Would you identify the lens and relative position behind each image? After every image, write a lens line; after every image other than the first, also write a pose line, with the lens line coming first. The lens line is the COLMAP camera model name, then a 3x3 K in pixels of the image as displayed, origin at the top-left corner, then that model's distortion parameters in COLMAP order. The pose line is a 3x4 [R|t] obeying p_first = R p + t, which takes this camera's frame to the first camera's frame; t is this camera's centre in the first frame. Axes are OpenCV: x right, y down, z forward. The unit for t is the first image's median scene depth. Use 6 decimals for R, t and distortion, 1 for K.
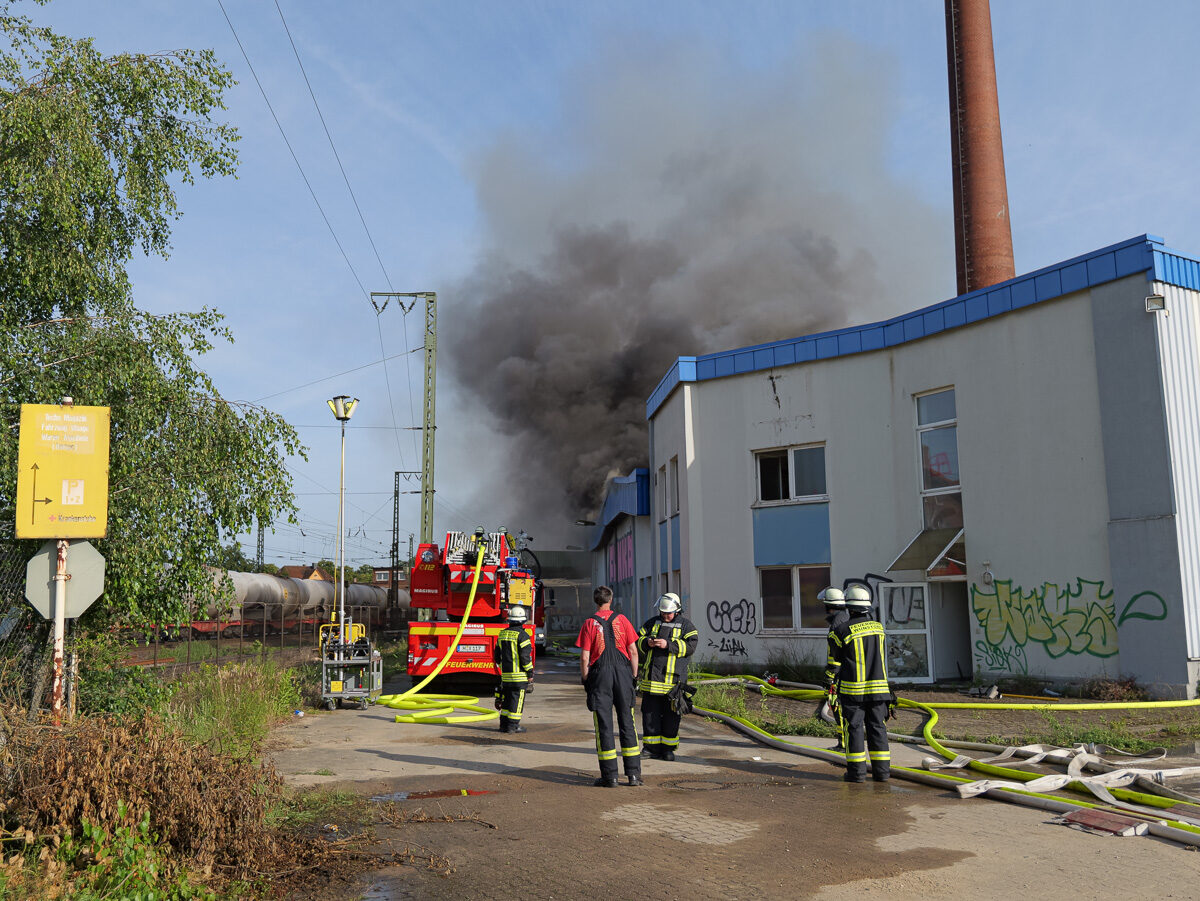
lens RADIAL K [[1048.9, 0, 600.0], [0, 1048.9, 450.5], [0, 0, 1]] dist [-0.005804, 0.005363]
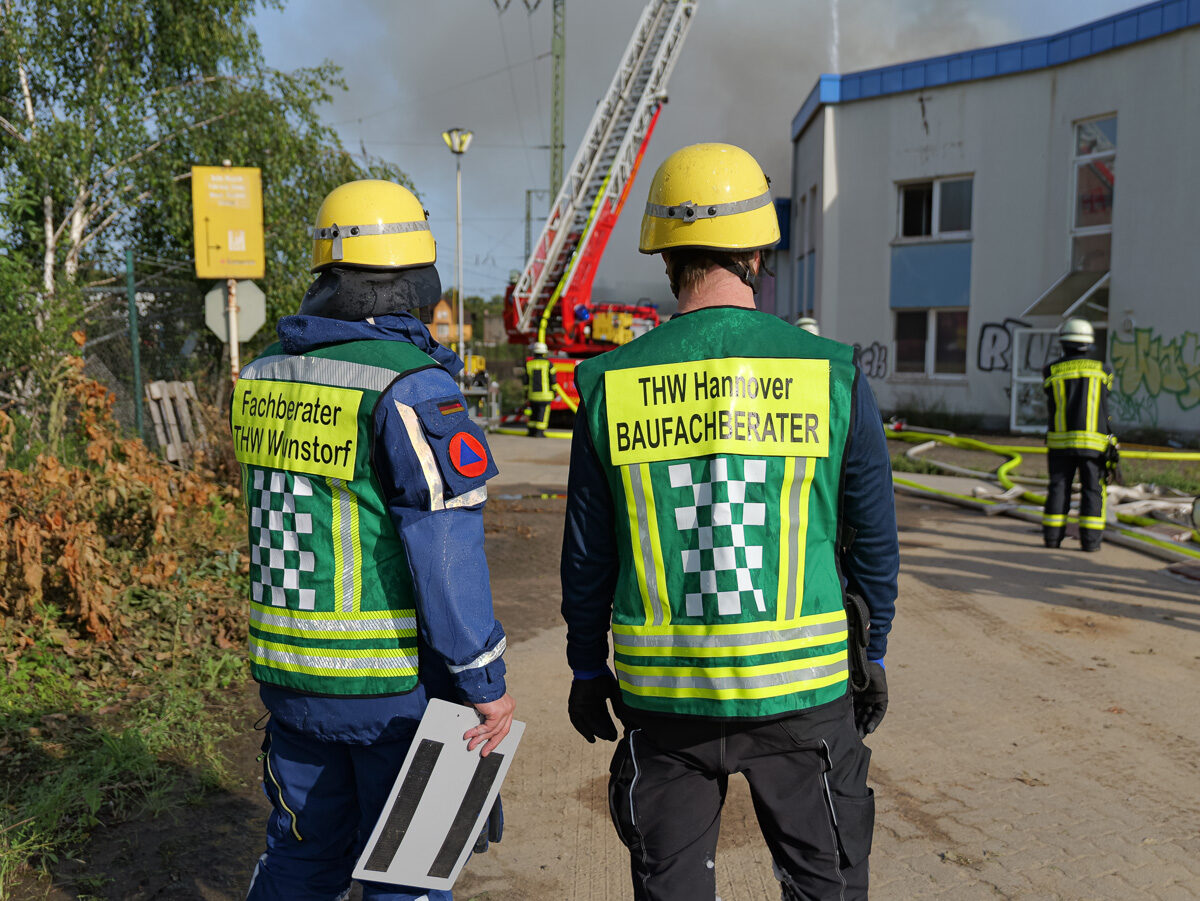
lens RADIAL K [[1220.2, 0, 603.2], [0, 1220.2, 453.3], [0, 0, 1]] dist [0.003339, 0.000158]
pose [[0.991002, 0.035245, -0.129123, 0.043332], [-0.004260, 0.972525, 0.232761, -0.019037], [0.133779, -0.230117, 0.963924, -0.139804]]
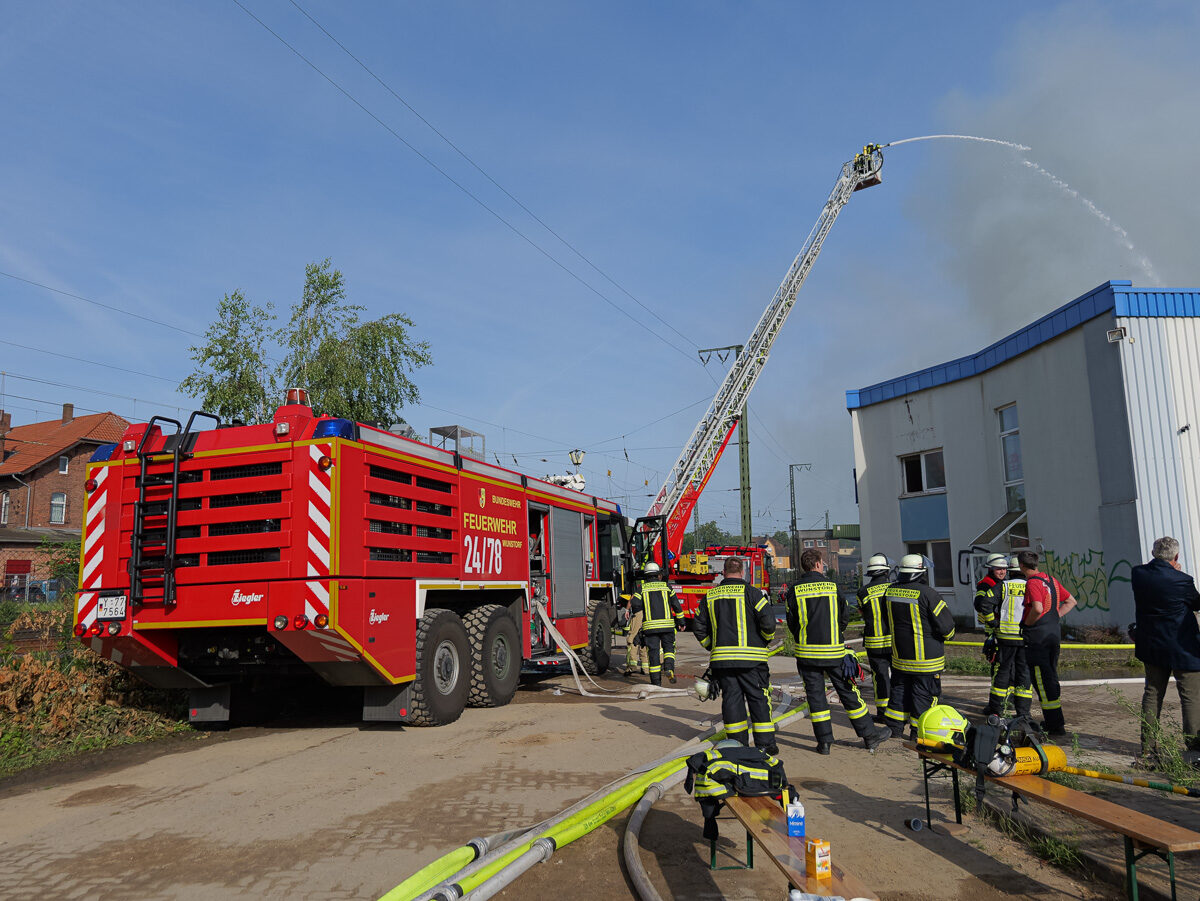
lens RADIAL K [[834.8, 0, 600.0], [0, 834.8, 450.5], [0, 0, 1]] dist [-0.021541, 0.001979]
pose [[0.890453, -0.071978, -0.449347, 0.329323], [0.075796, 0.997078, -0.009513, -0.030180], [0.448719, -0.025588, 0.893307, -0.152475]]
